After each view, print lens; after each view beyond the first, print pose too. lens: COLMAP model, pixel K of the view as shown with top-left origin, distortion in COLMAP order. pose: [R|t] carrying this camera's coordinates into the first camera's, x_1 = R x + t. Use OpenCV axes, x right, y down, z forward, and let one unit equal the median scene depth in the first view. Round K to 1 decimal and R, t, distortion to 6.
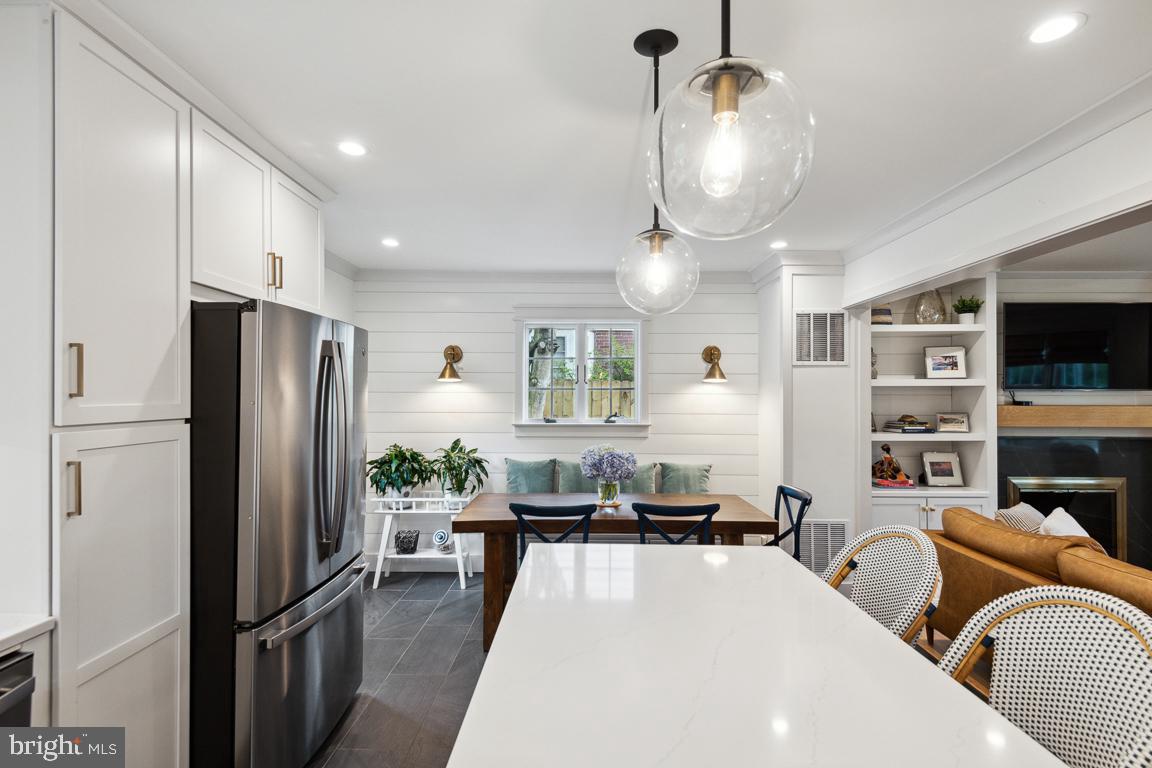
lens RADIAL K [[547.8, 0, 568.8], [0, 547.8, 391.5], [0, 0, 1]] dist [0.067484, -0.020579]
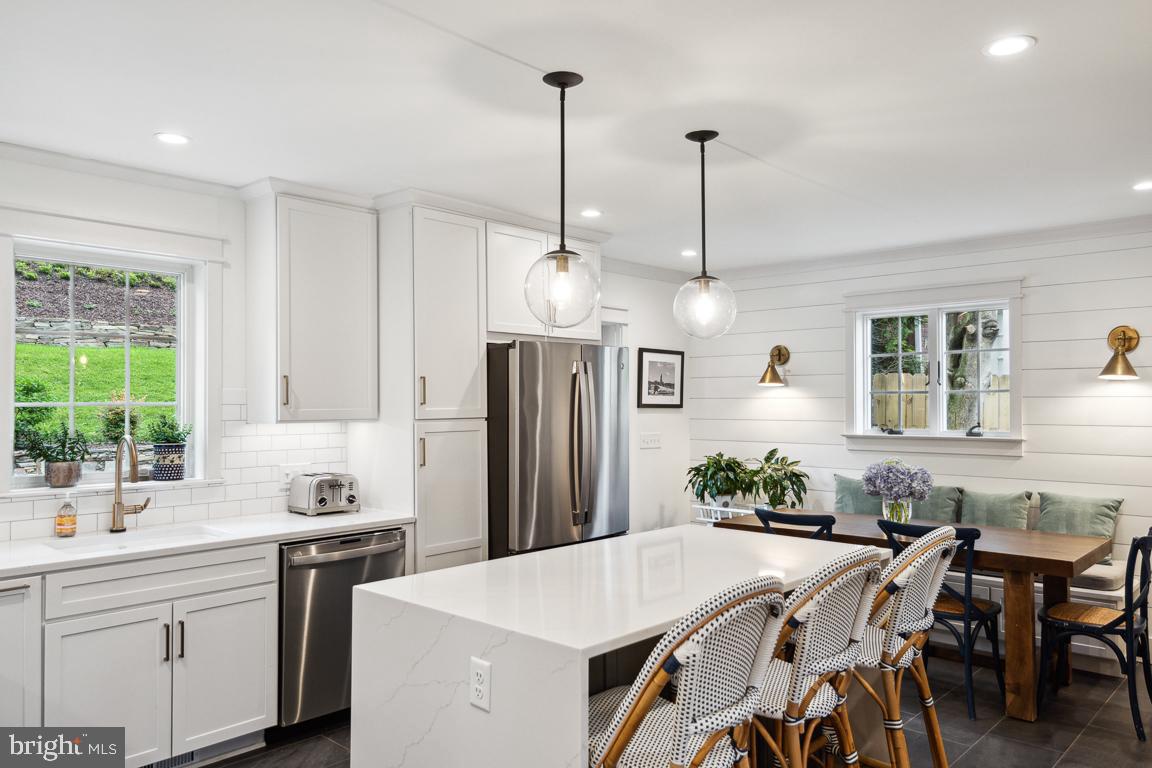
lens RADIAL K [[831.1, 0, 574.4], [0, 831.1, 403.2], [0, 0, 1]] dist [0.043927, -0.001877]
pose [[0.749183, -0.003378, -0.662354, 0.466531], [0.010655, 0.999919, 0.006953, -0.003083], [0.662277, -0.012266, 0.749159, -0.258677]]
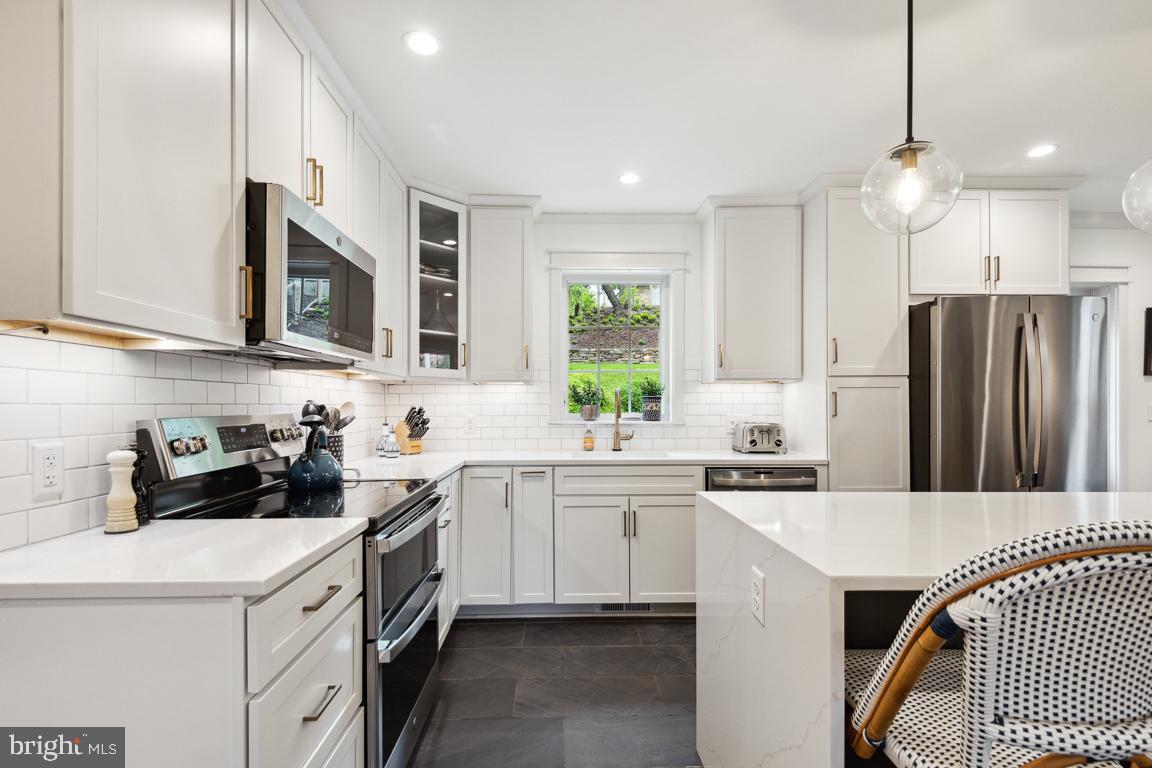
lens RADIAL K [[542.1, 0, 574.5], [0, 542.1, 408.4], [0, 0, 1]] dist [0.068012, -0.037290]
pose [[0.068246, 0.004360, -0.997659, 0.403879], [0.010554, 0.999931, 0.005092, 0.056294], [0.997613, -0.010876, 0.068195, -0.051292]]
